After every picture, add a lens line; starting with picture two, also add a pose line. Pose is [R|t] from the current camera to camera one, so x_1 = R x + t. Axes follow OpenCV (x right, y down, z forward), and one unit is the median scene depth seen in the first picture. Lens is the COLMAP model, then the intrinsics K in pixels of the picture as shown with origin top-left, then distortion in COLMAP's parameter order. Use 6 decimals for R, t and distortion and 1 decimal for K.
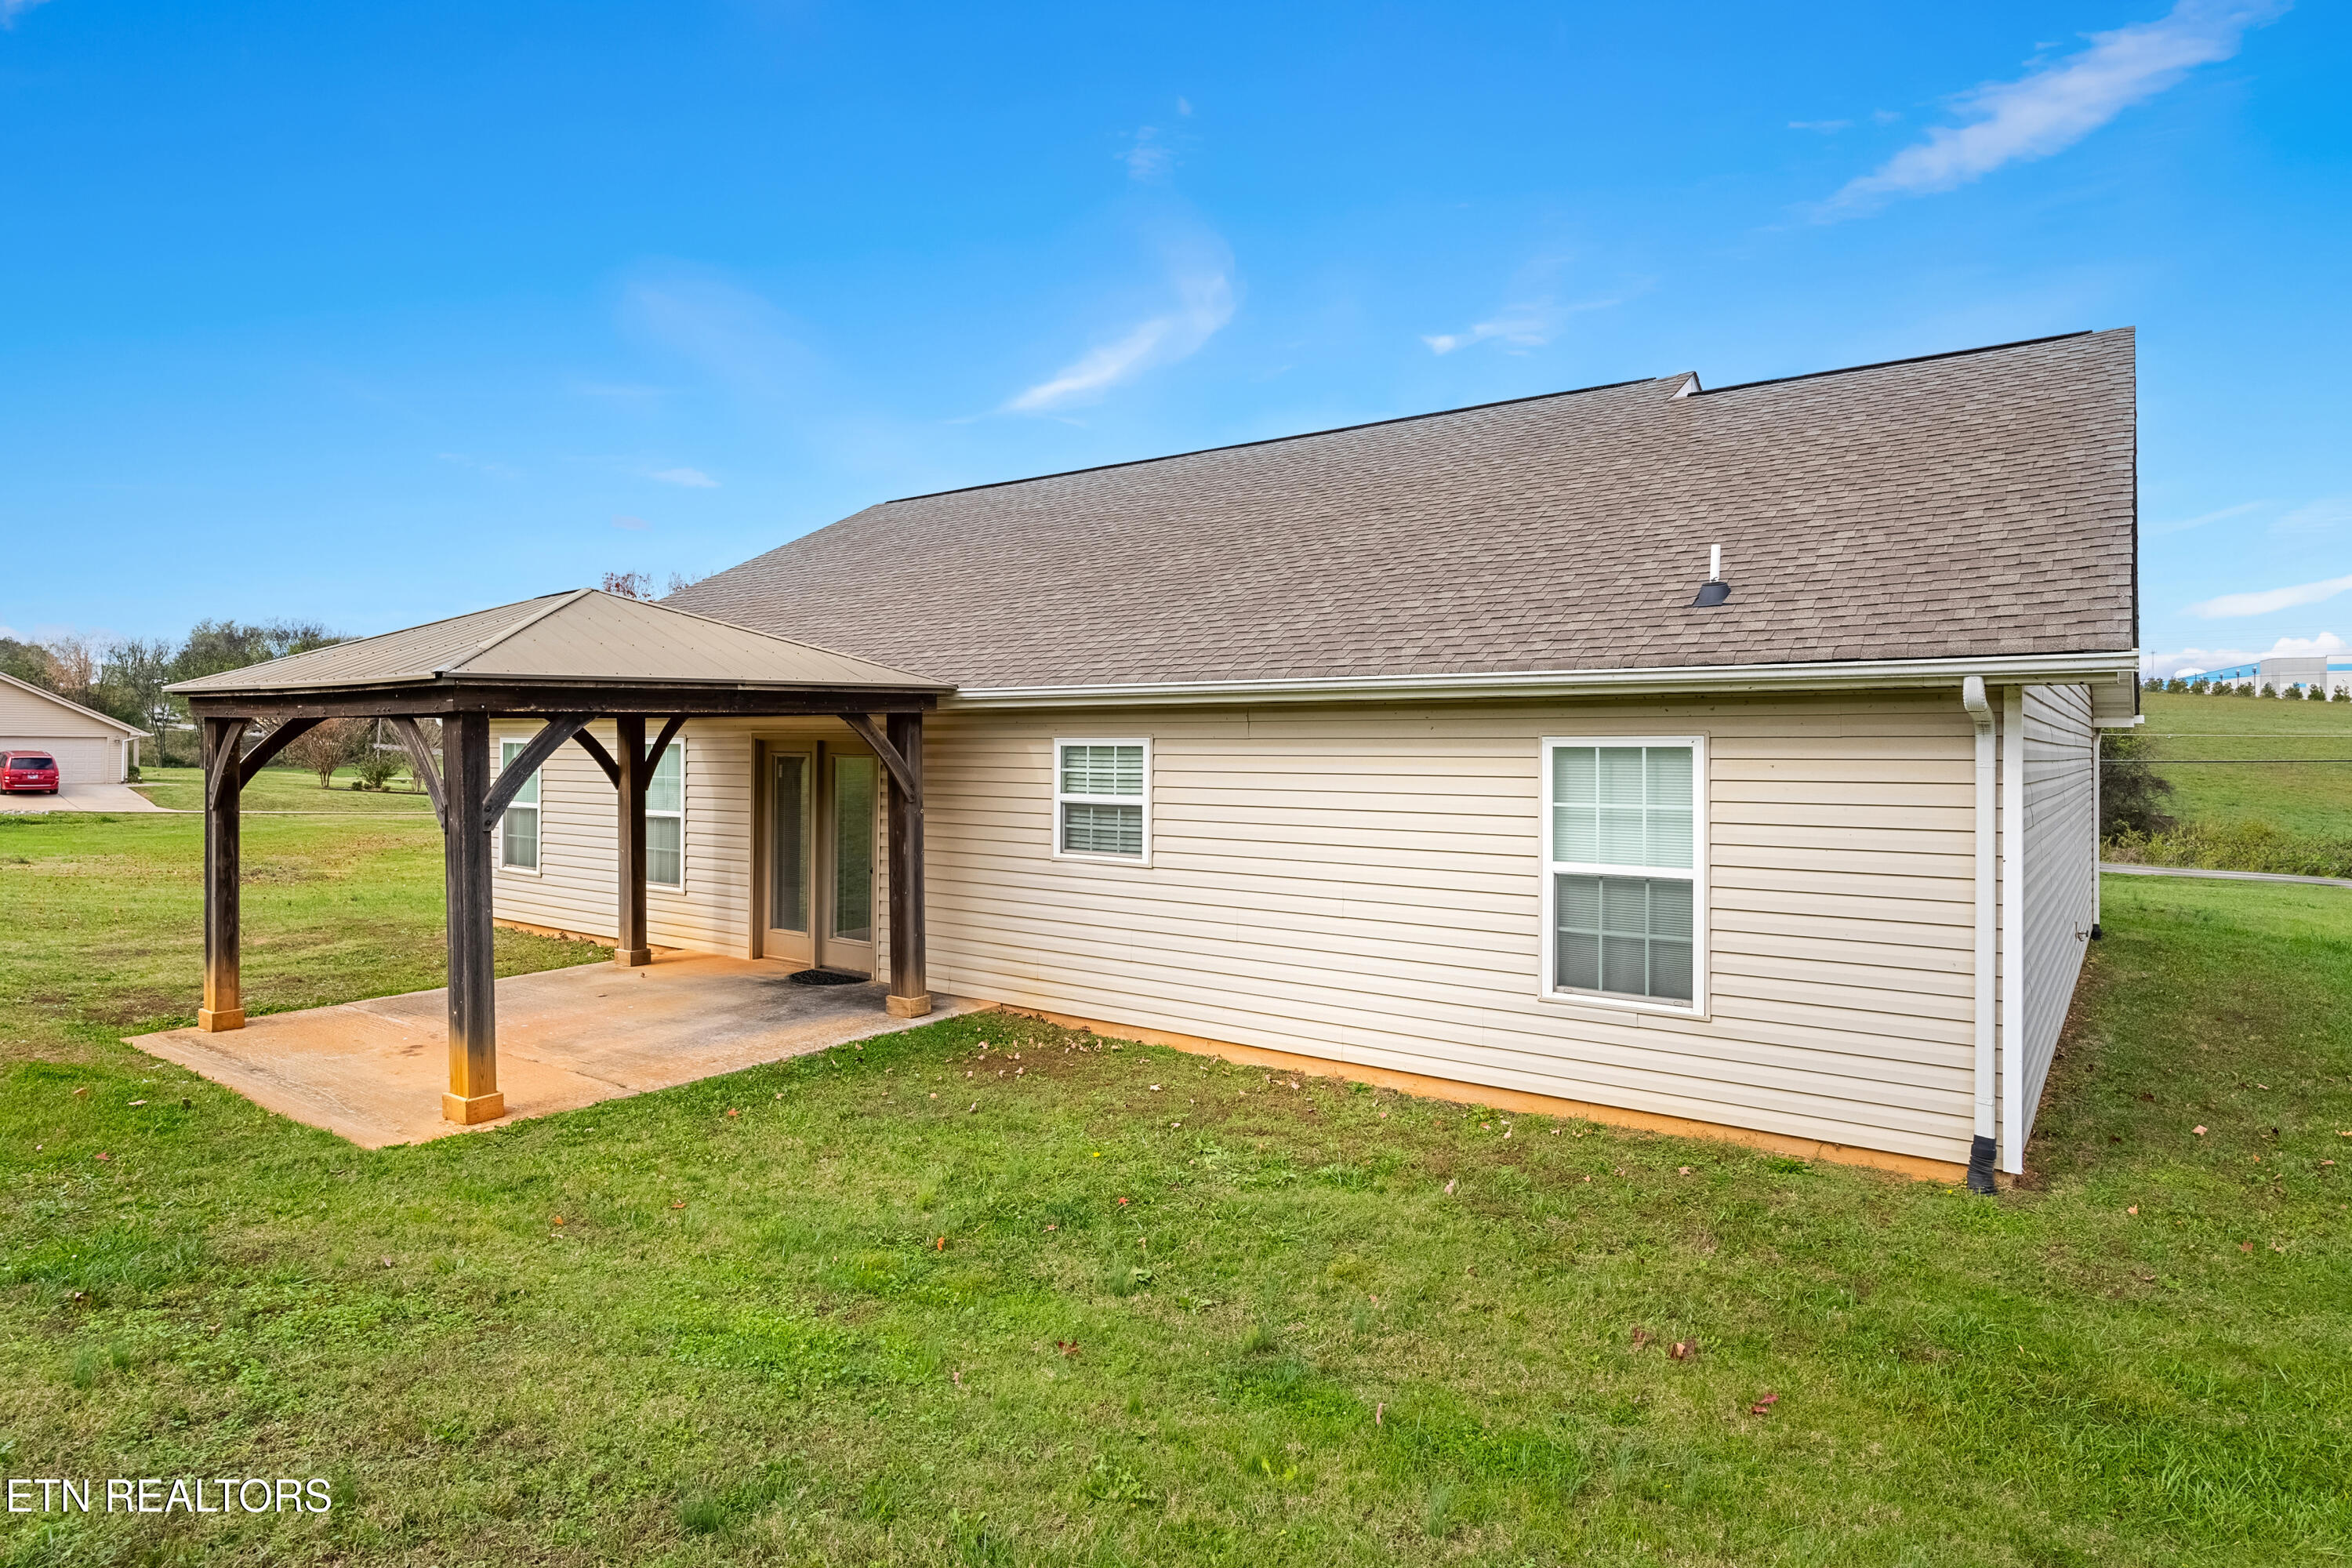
lens RADIAL K [[1317.4, 0, 1067.9], [0, 1317.4, 724.5], [0, 0, 1]] dist [0.004897, -0.000480]
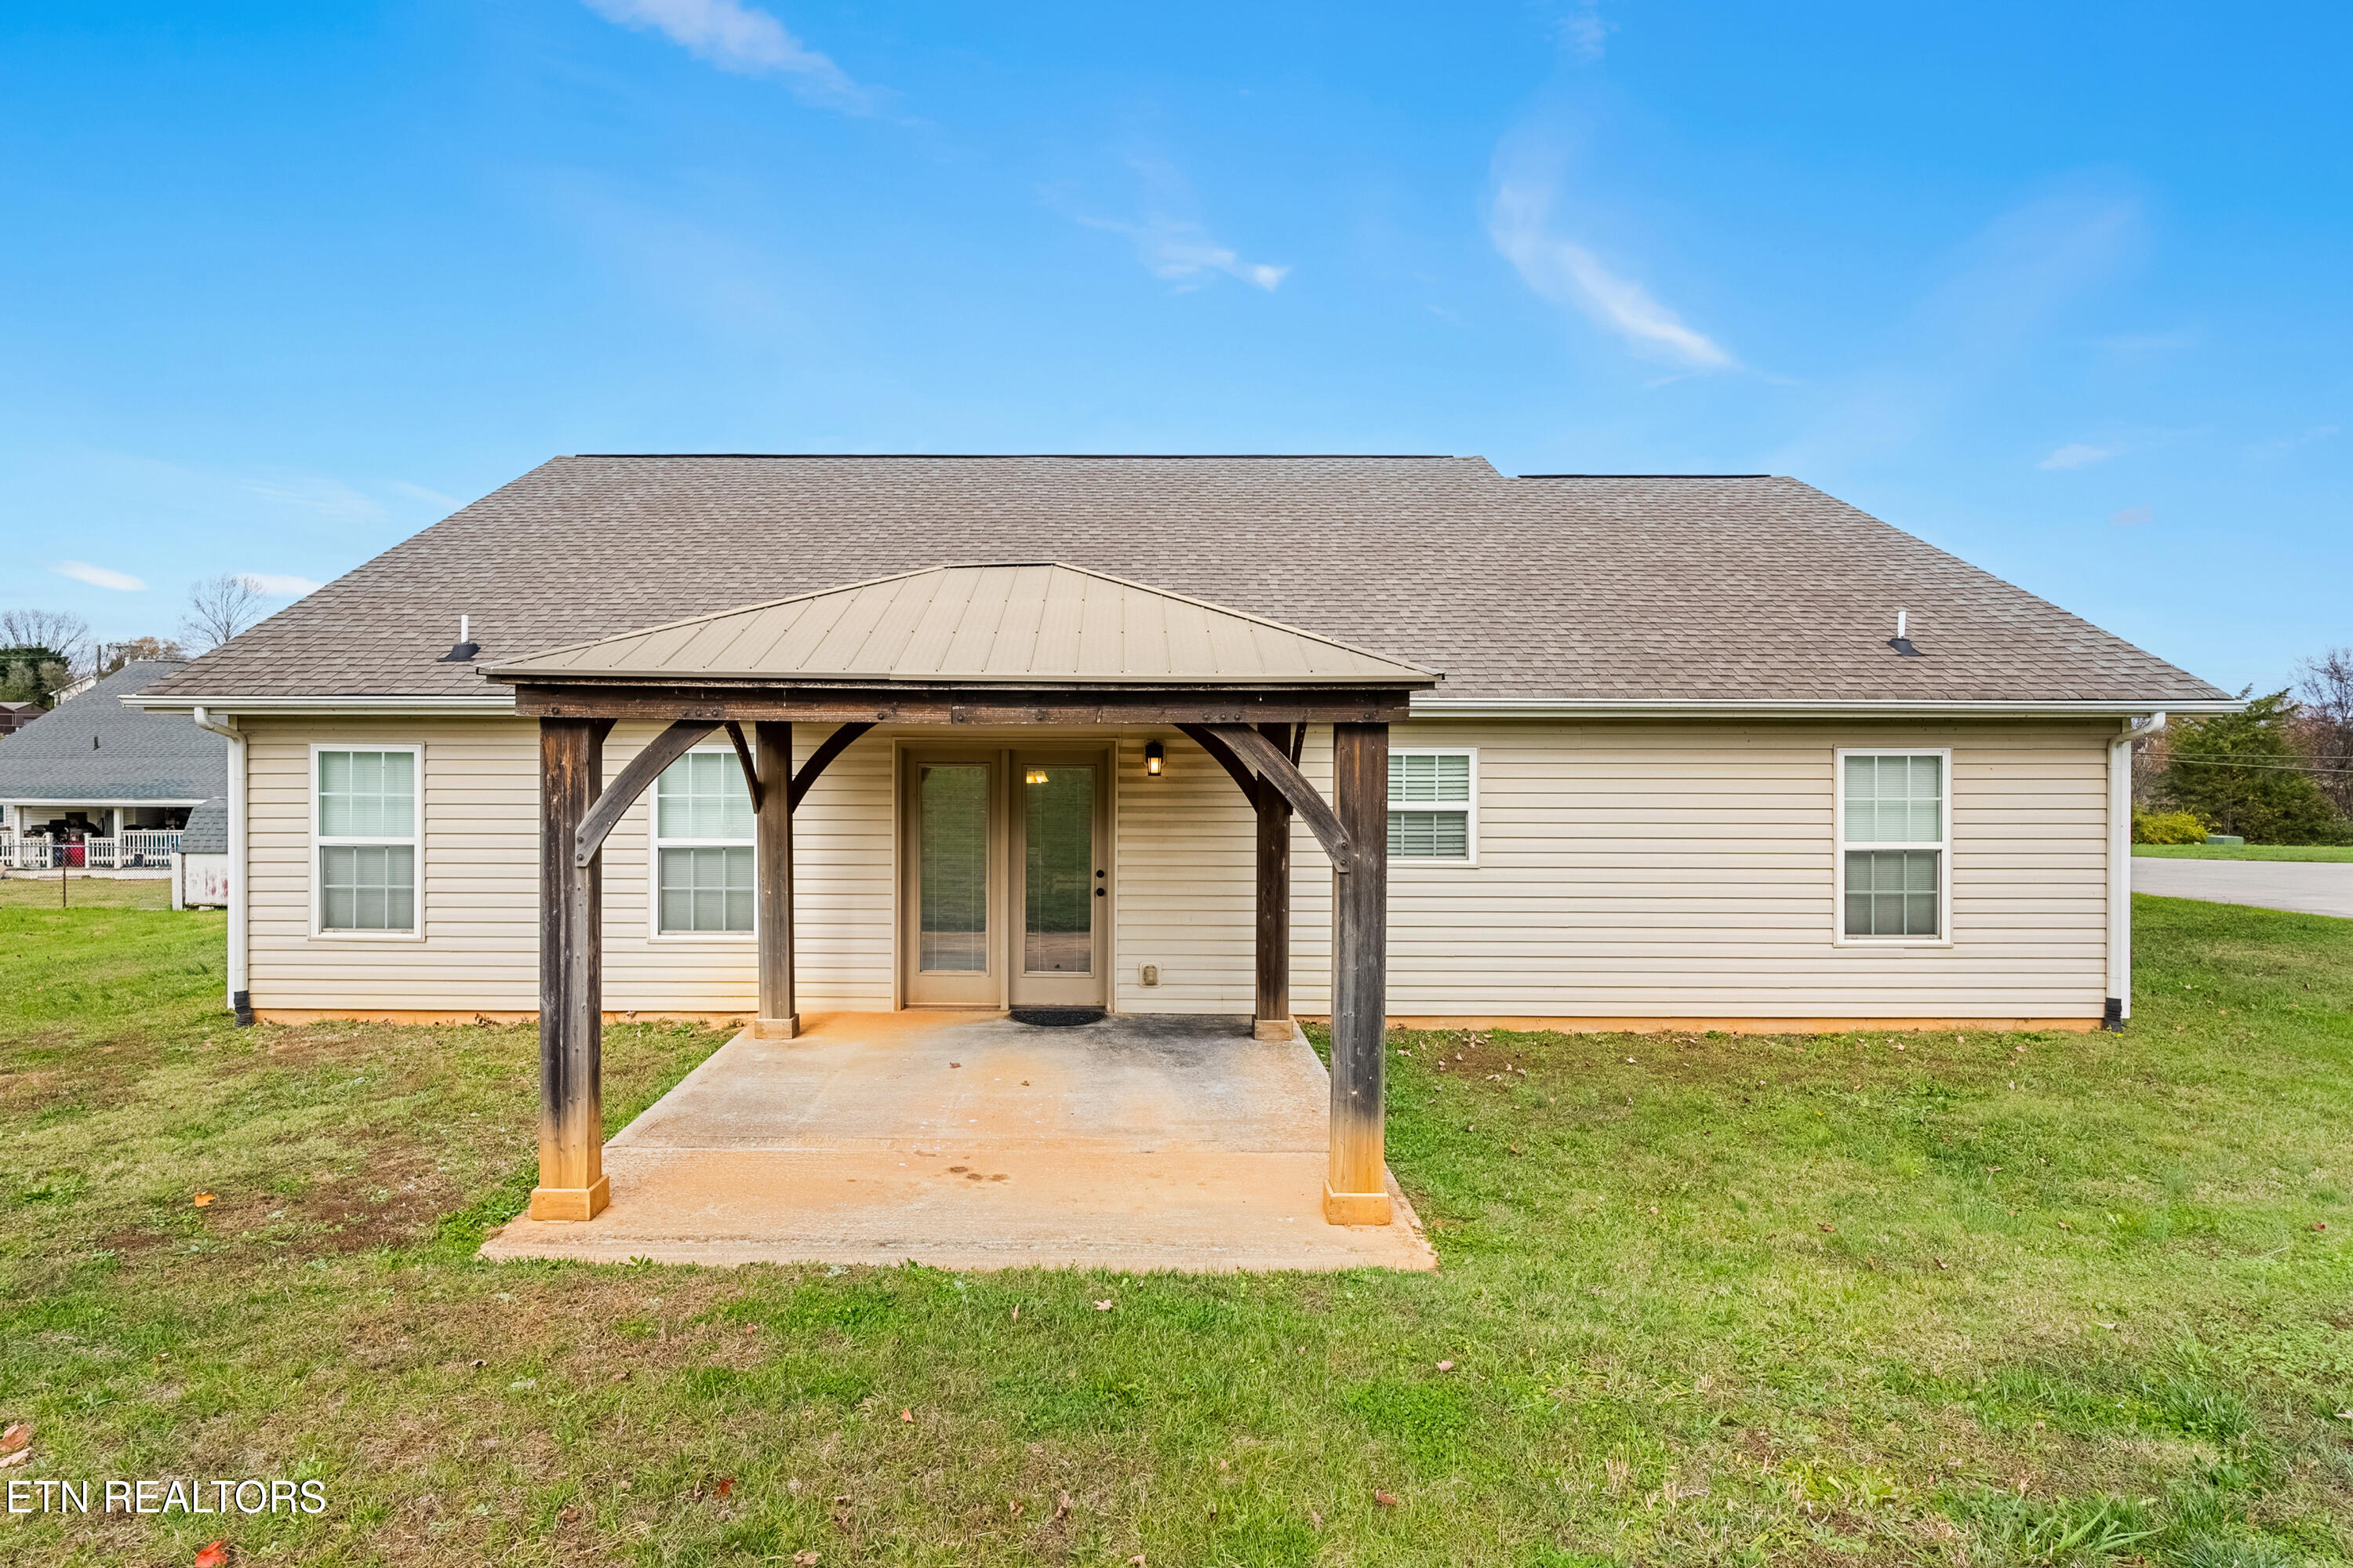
lens RADIAL K [[1227.6, 0, 1112.8], [0, 1227.6, 745.8], [0, 0, 1]] dist [-0.001606, 0.001623]
pose [[0.785011, 0.001512, 0.619479, -0.619369], [-0.009220, 0.999915, 0.009244, 0.001452], [-0.619413, -0.012968, 0.784958, 0.307126]]
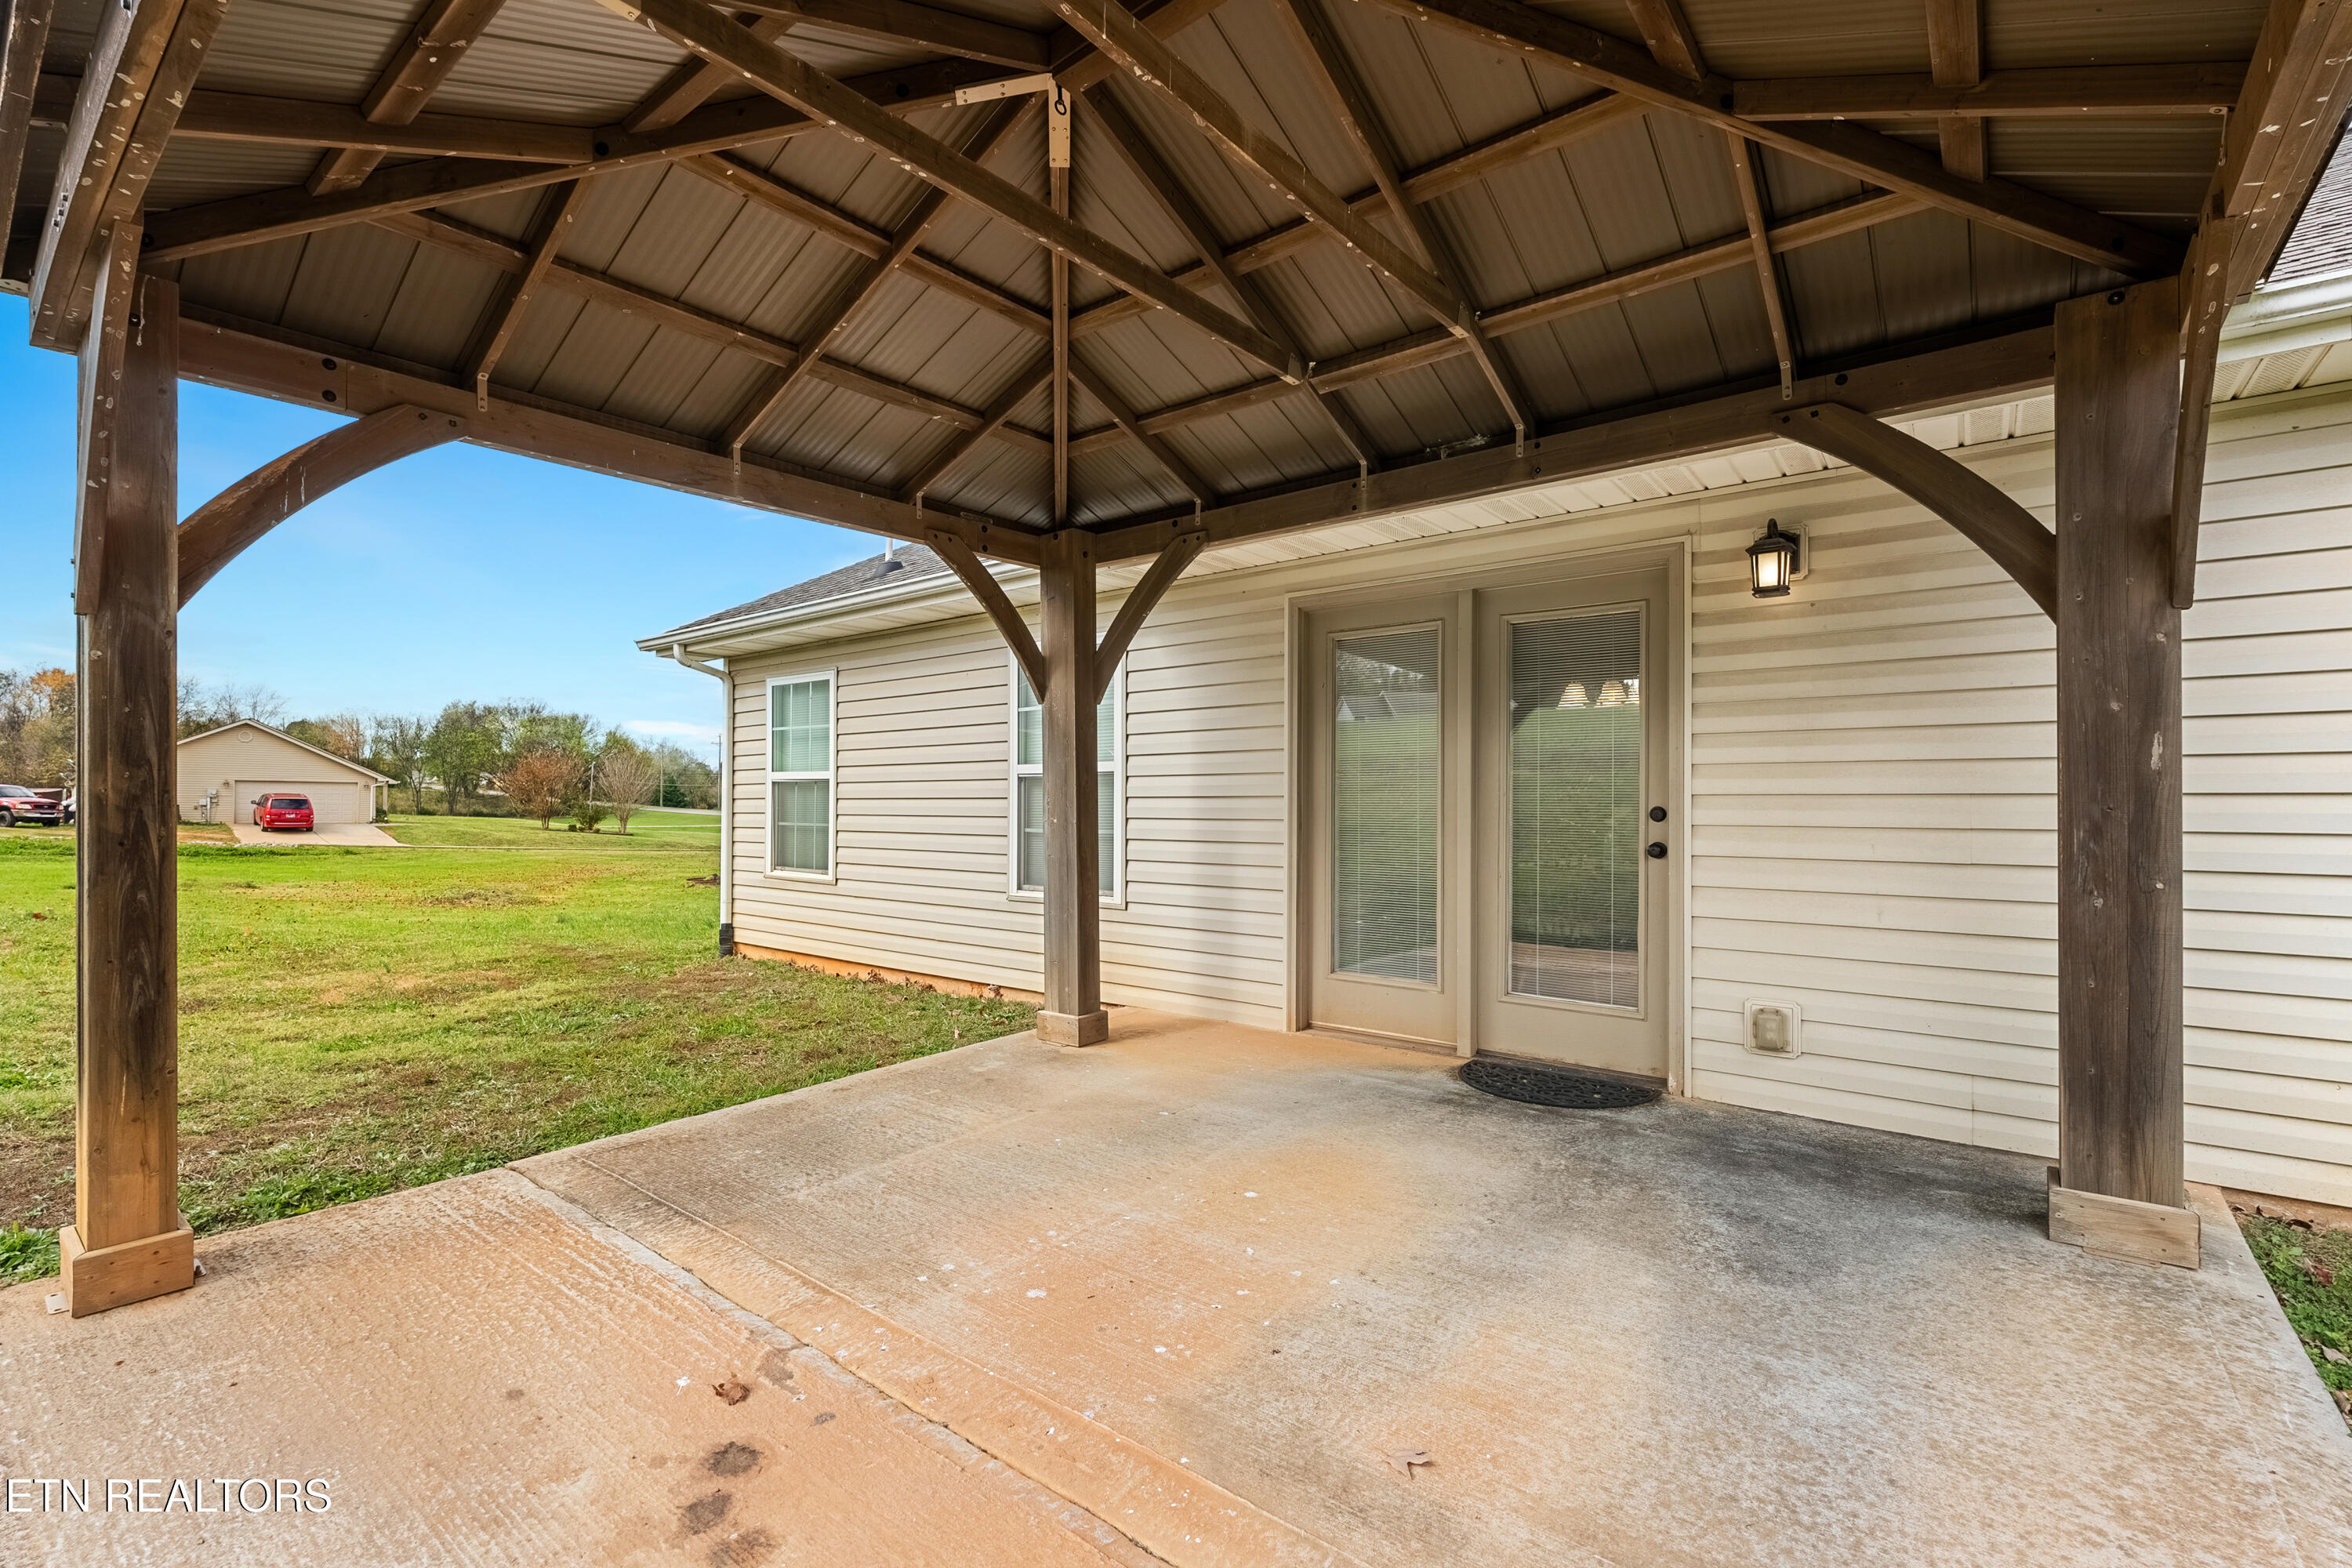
lens RADIAL K [[1049.9, 0, 1087.7], [0, 1049.9, 796.0], [0, 0, 1]] dist [-0.003534, 0.000855]
pose [[0.999239, -0.002072, -0.038949, -0.305849], [0.002310, 0.999979, 0.006069, 0.082998], [0.038935, -0.006154, 0.999223, 0.586305]]
